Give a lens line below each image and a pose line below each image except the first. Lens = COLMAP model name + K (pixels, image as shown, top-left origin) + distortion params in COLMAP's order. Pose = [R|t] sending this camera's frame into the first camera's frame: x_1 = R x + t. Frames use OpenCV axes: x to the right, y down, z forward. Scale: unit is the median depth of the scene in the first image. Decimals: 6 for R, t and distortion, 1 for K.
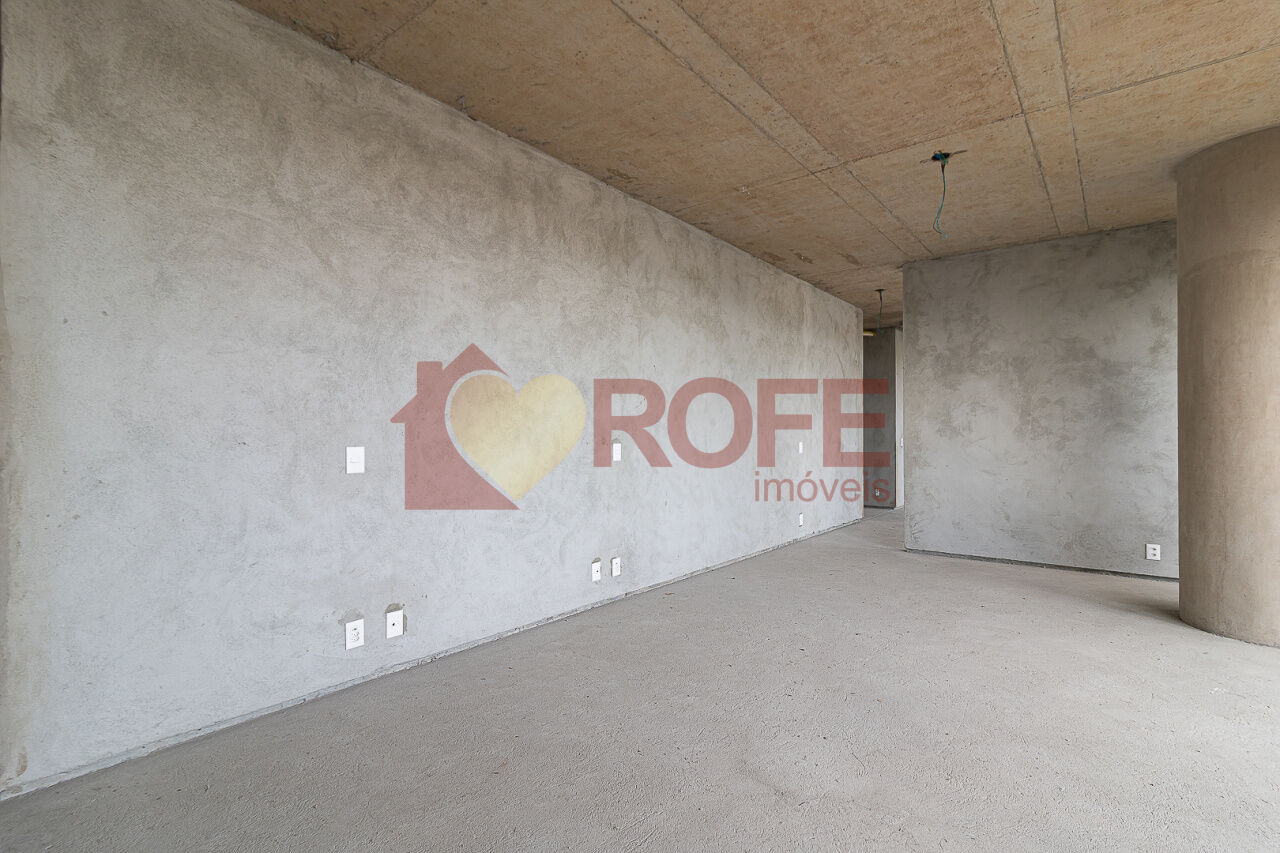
lens RADIAL K [[587.7, 0, 642.8], [0, 587.7, 430.6], [0, 0, 1]] dist [0.008630, -0.000753]
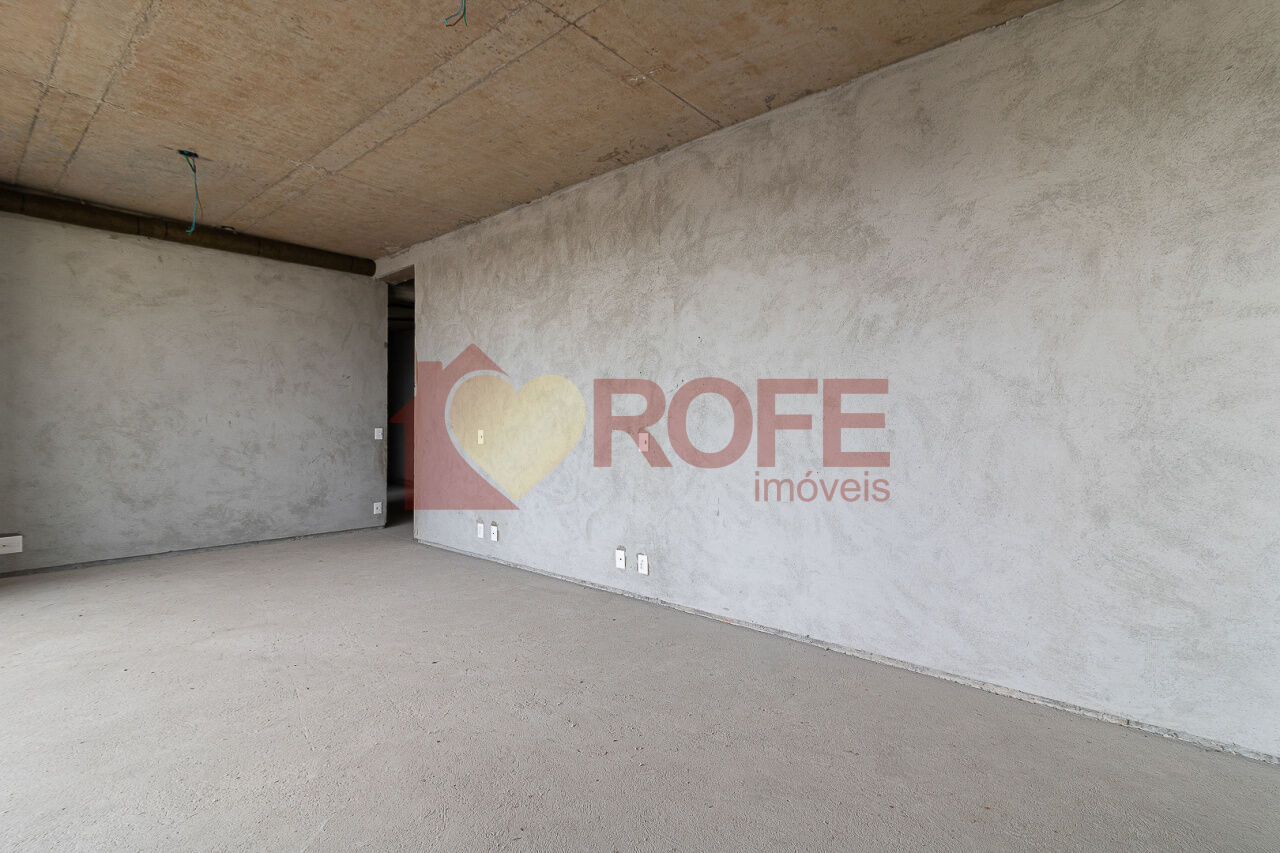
lens RADIAL K [[587.7, 0, 670.5], [0, 587.7, 422.1], [0, 0, 1]] dist [0.008630, -0.000753]
pose [[0.002609, 0.000487, -0.999996, 0.933635], [0.008348, 0.999965, 0.000509, 0.005025], [0.999962, -0.008350, 0.002605, 1.091436]]
